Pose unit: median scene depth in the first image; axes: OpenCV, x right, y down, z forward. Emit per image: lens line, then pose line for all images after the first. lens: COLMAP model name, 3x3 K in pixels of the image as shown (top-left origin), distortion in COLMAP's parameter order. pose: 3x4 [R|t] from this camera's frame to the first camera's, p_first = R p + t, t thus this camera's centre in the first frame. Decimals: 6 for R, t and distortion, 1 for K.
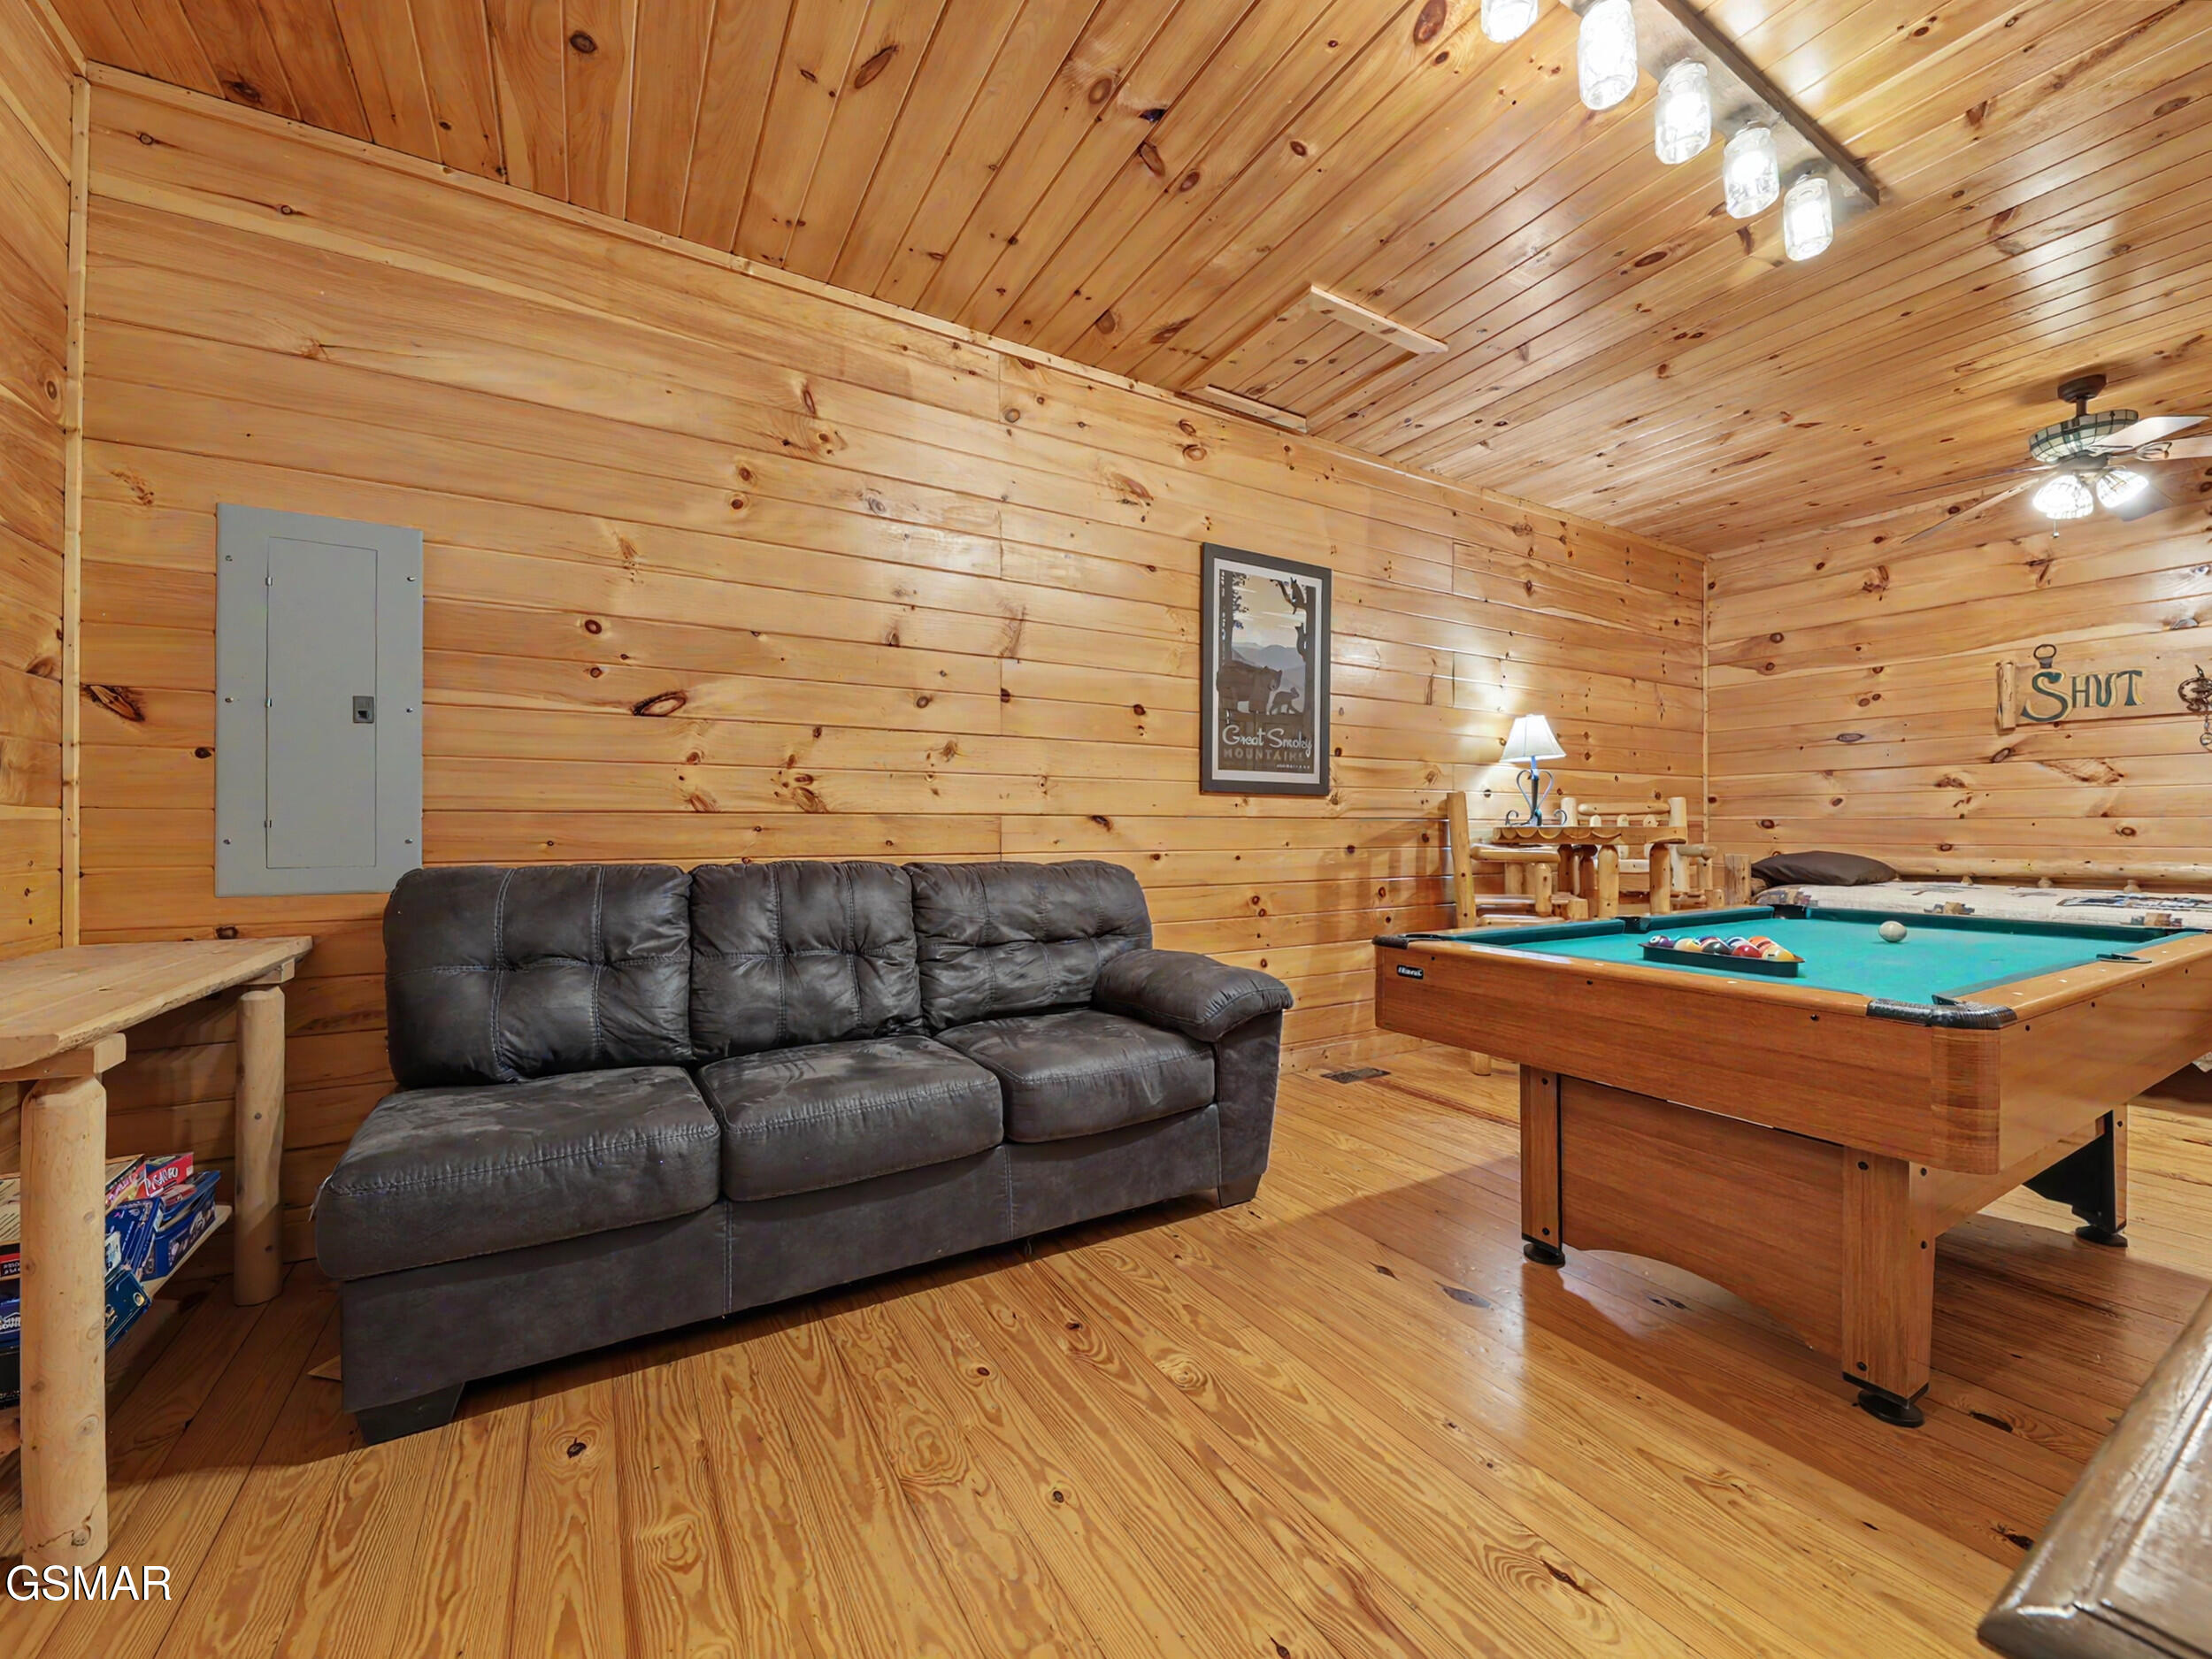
lens RADIAL K [[879.7, 0, 1097.5], [0, 879.7, 826.9], [0, 0, 1]] dist [0.020399, -0.009380]
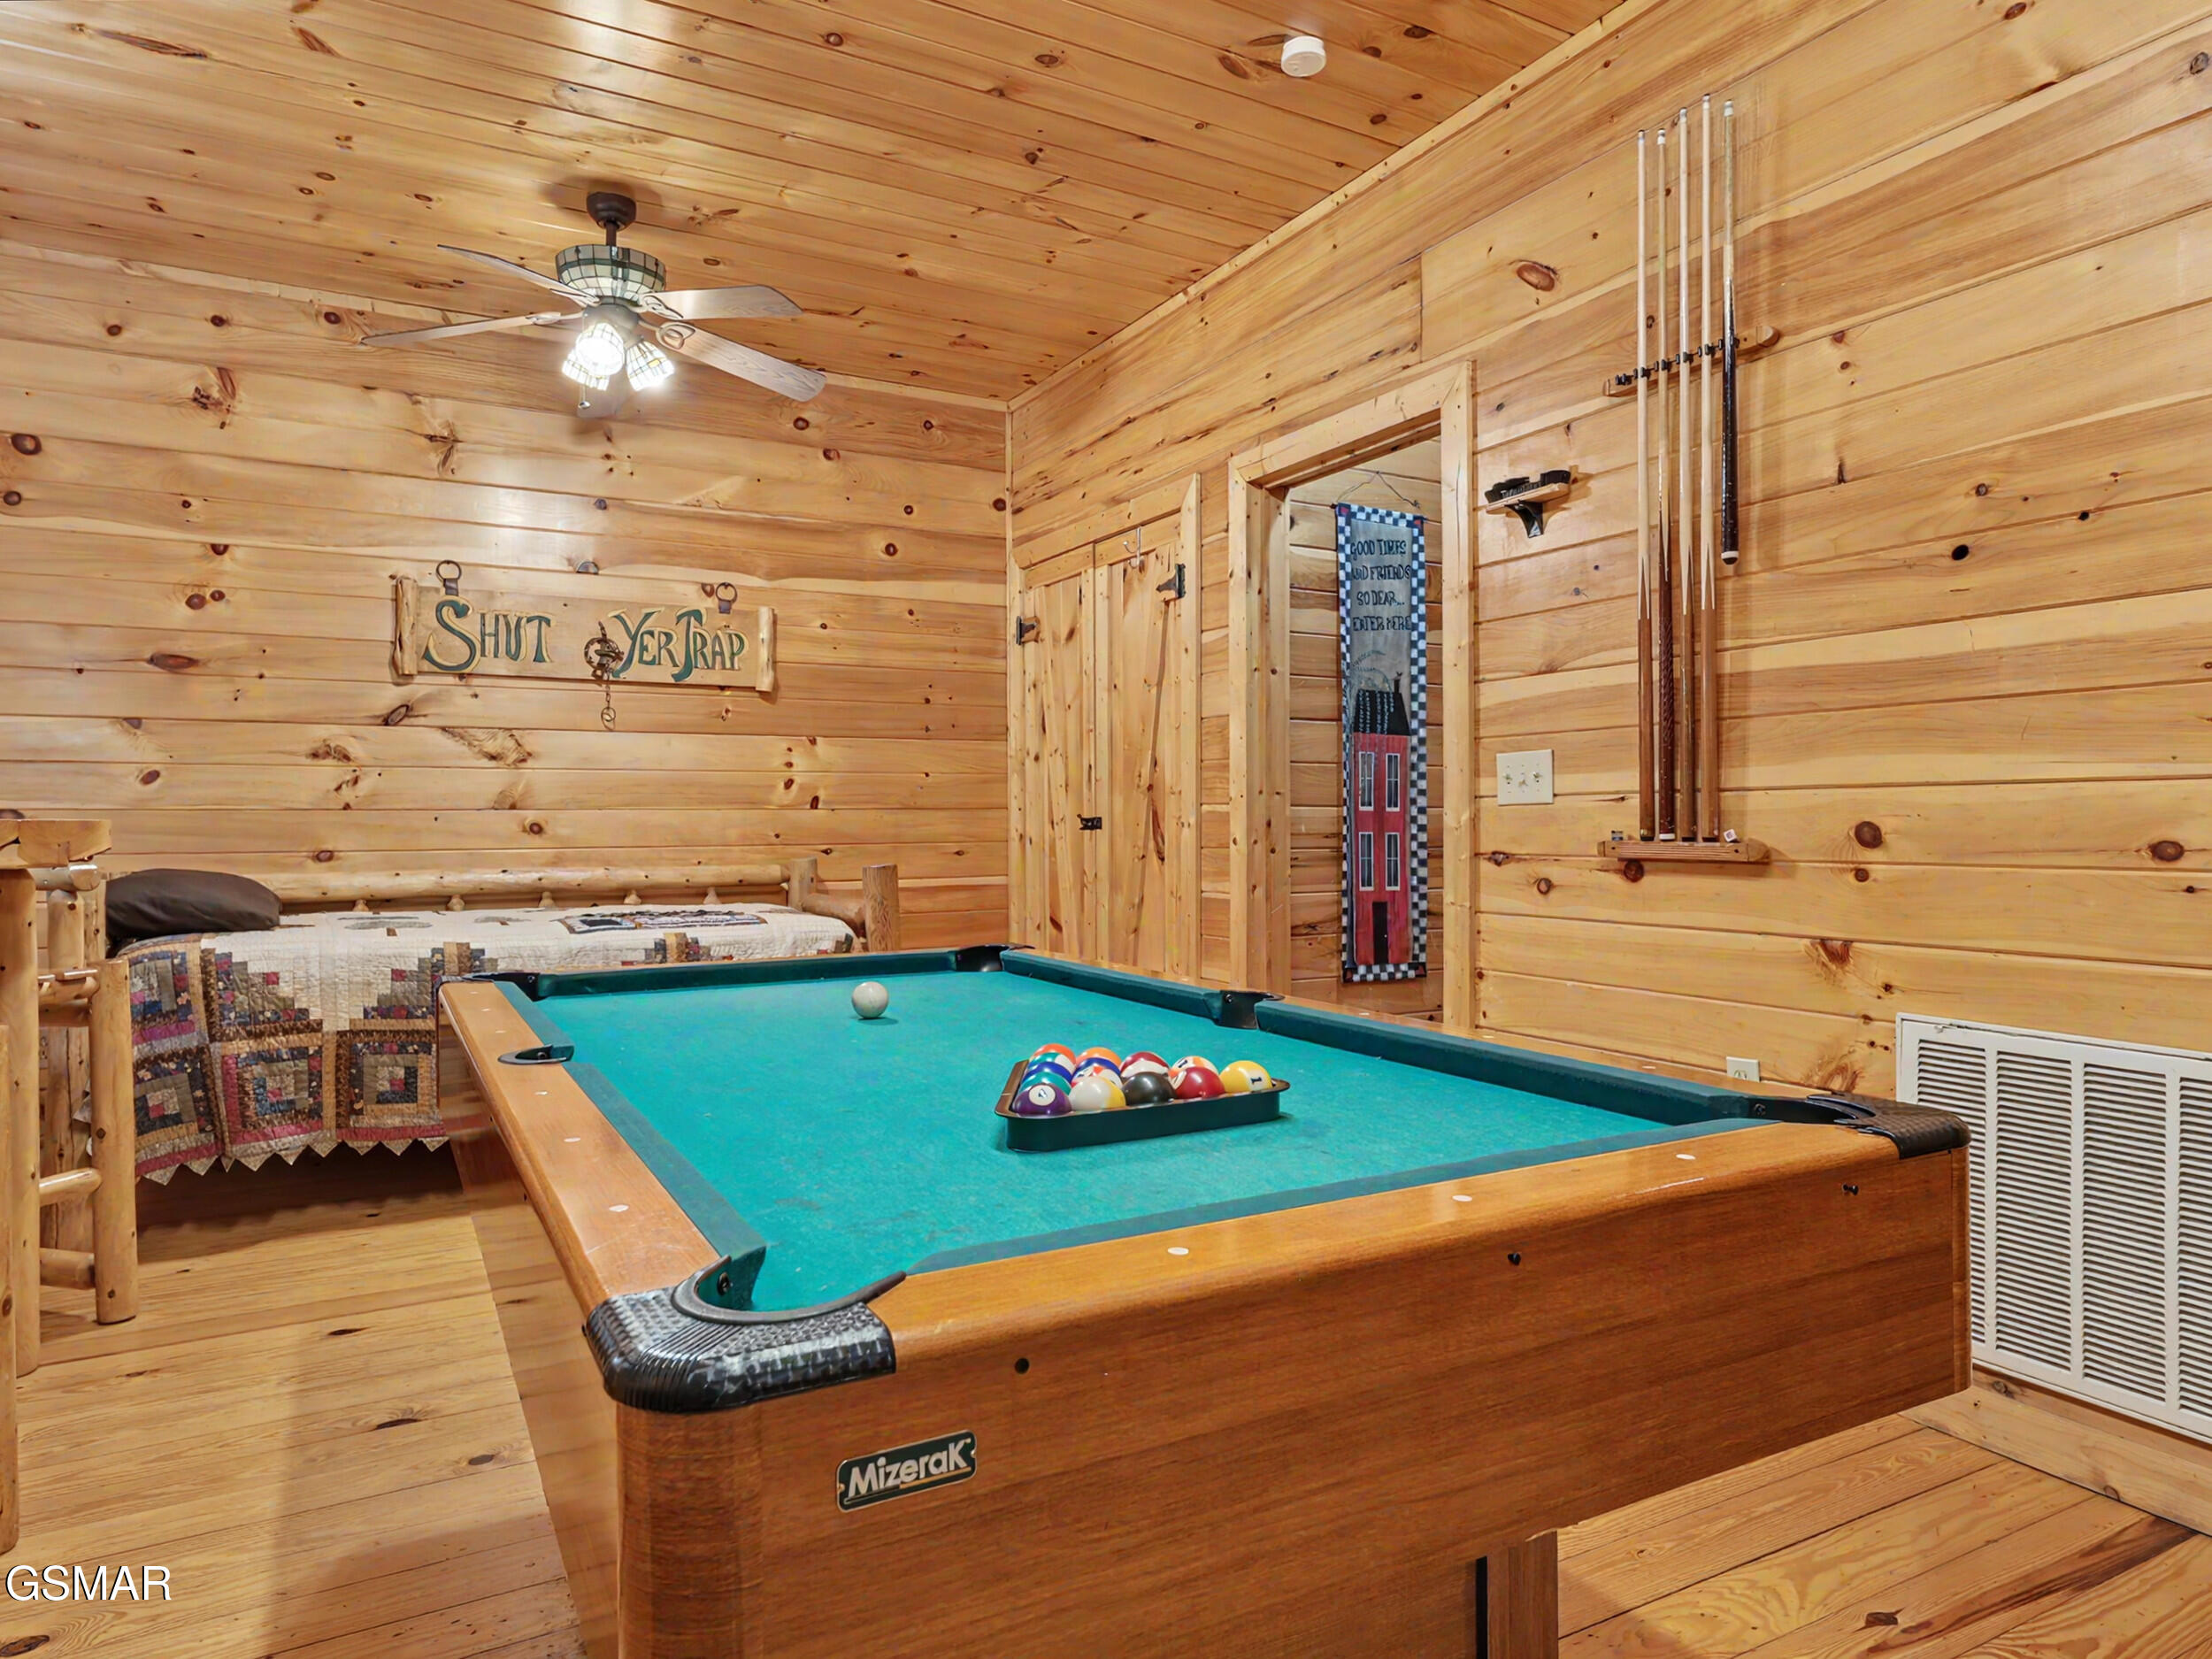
lens RADIAL K [[1360.9, 0, 1106.0], [0, 1360.9, 829.5], [0, 0, 1]] dist [0.006383, 0.001553]
pose [[0.017062, -0.003982, 0.999847, 0.009304], [0.002357, 0.999989, 0.003943, 0.002023], [-0.999852, 0.002289, 0.017071, 0.451825]]
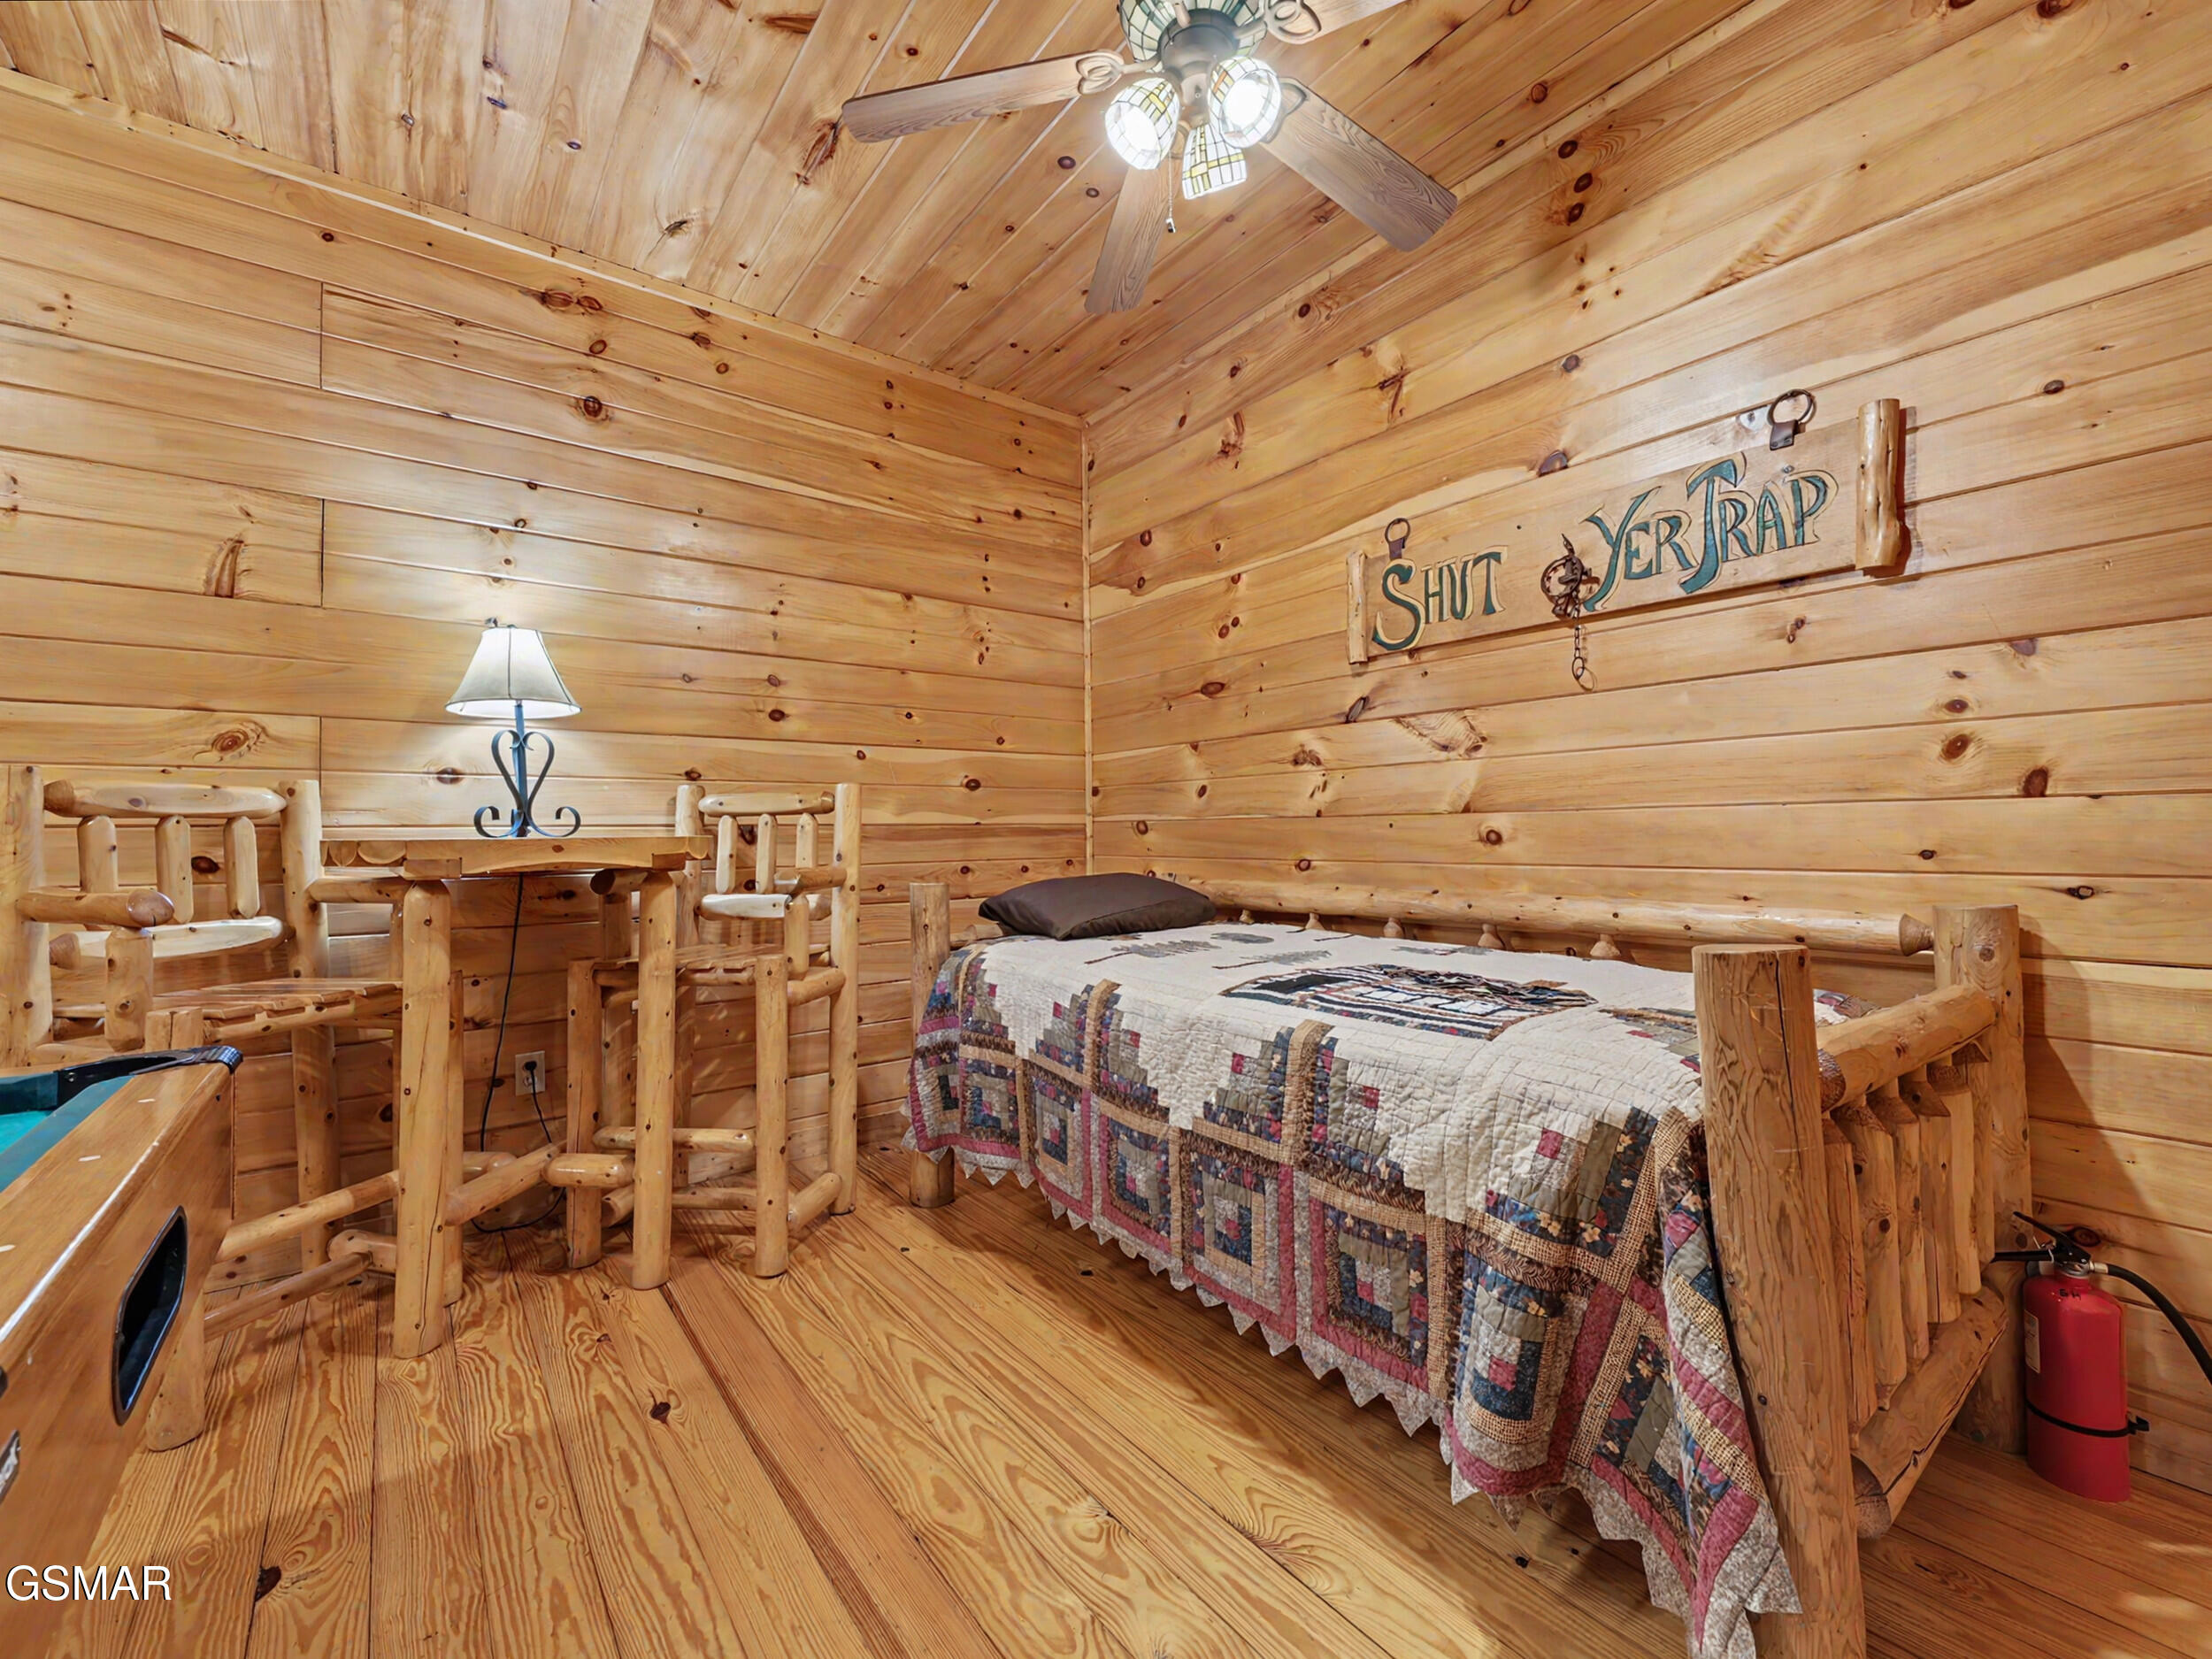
lens RADIAL K [[927.1, 0, 1090.0], [0, 927.1, 806.0], [0, 0, 1]] dist [0.013061, -0.000138]
pose [[0.993306, -0.006396, 0.115335, 0.762812], [0.009510, 0.999604, -0.026467, -0.001838], [-0.115120, 0.027386, 0.992974, 0.404862]]
